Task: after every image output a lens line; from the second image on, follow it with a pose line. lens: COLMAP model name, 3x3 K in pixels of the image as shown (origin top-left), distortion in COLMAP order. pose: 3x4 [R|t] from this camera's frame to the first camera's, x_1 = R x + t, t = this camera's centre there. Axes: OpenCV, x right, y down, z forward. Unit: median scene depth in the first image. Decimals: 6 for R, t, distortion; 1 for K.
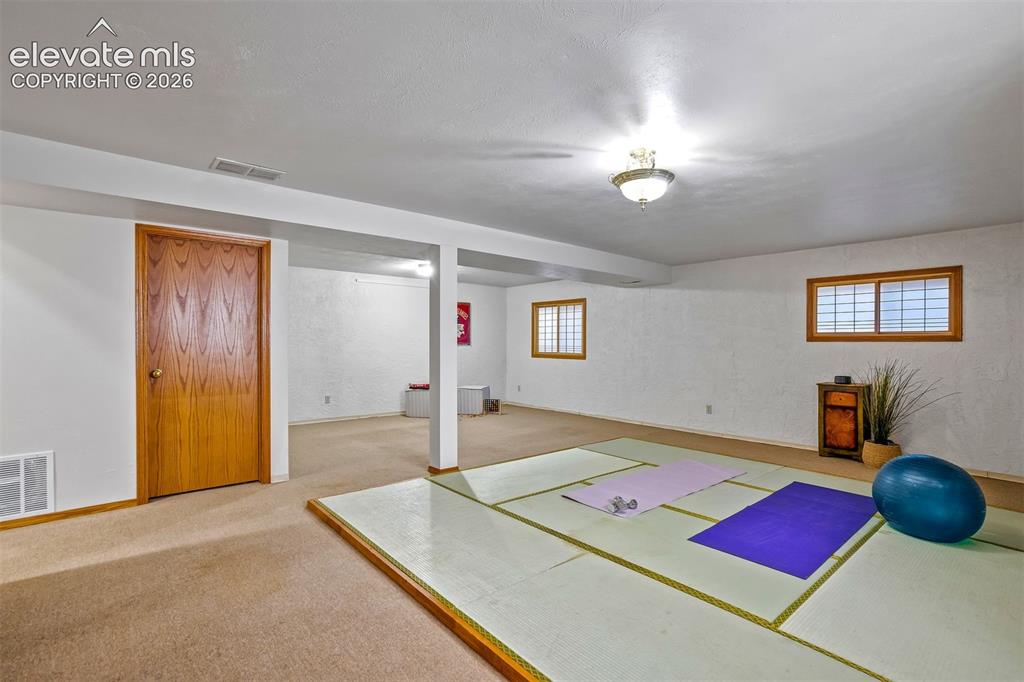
lens RADIAL K [[482.0, 0, 515.0], [0, 482.0, 340.7], [0, 0, 1]] dist [-0.033177, 0.014183]
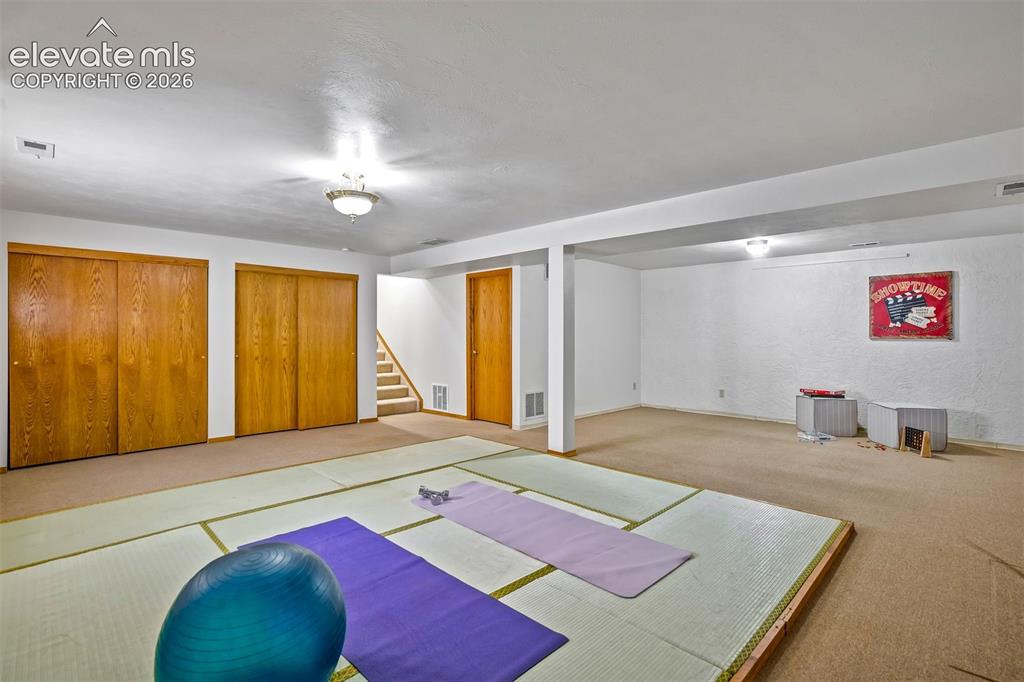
lens RADIAL K [[482.0, 0, 515.9], [0, 482.0, 340.6], [0, 0, 1]] dist [-0.033177, 0.014183]
pose [[0.078787, 0.007041, -0.996867, 1.037317], [0.003827, 0.999966, 0.007365, 0.008069], [0.996884, -0.004395, 0.078757, 0.917093]]
